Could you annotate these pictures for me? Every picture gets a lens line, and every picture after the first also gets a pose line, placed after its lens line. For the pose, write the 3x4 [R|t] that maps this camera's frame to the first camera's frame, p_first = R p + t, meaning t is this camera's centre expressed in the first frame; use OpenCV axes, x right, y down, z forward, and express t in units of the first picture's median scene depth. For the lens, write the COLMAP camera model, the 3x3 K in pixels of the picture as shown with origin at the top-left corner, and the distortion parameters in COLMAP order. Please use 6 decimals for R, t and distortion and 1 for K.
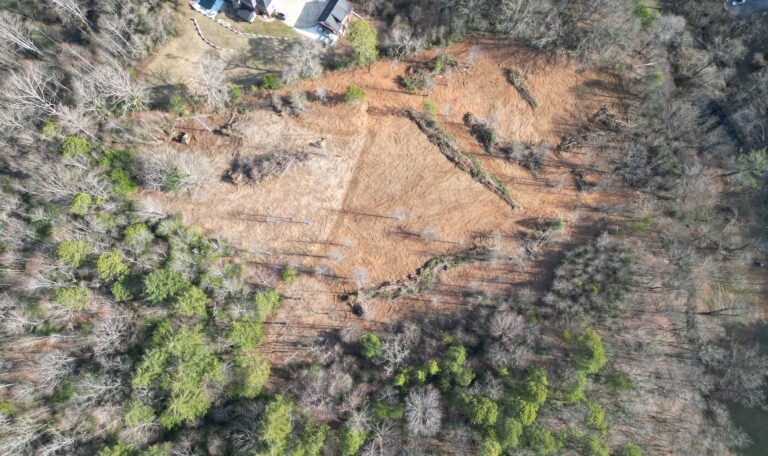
lens RADIAL K [[532.9, 0, 385.9], [0, 532.9, 226.2], [0, 0, 1]] dist [0.106234, -0.121939]
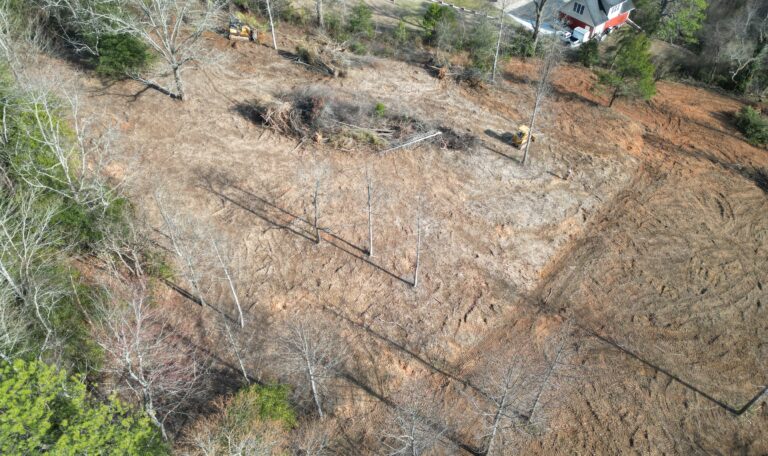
lens RADIAL K [[532.9, 0, 385.9], [0, 532.9, 226.2], [0, 0, 1]] dist [0.106234, -0.121939]
pose [[0.924253, 0.277977, -0.261697, -0.089762], [-0.377928, 0.763304, -0.523964, 0.121565], [0.054104, 0.583178, 0.810541, 0.724823]]
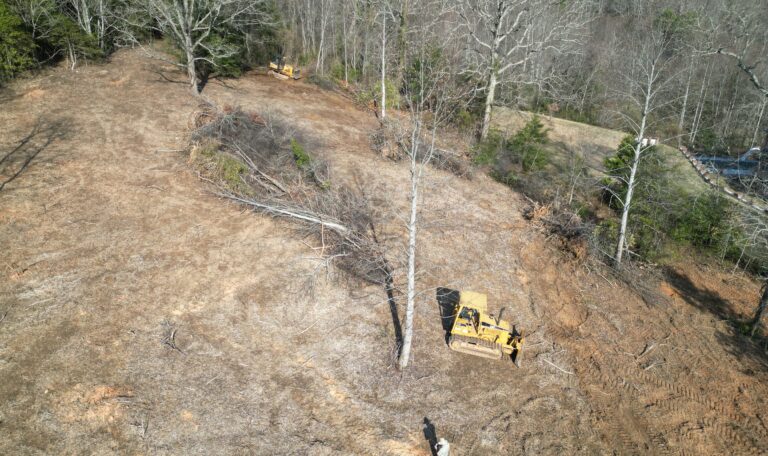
lens RADIAL K [[532.9, 0, 385.9], [0, 532.9, 226.2], [0, 0, 1]] dist [0.106234, -0.121939]
pose [[0.218631, 0.360631, -0.906722, -0.004262], [-0.969278, 0.187575, -0.159111, -0.111583], [0.112698, 0.913653, 0.390561, 0.910525]]
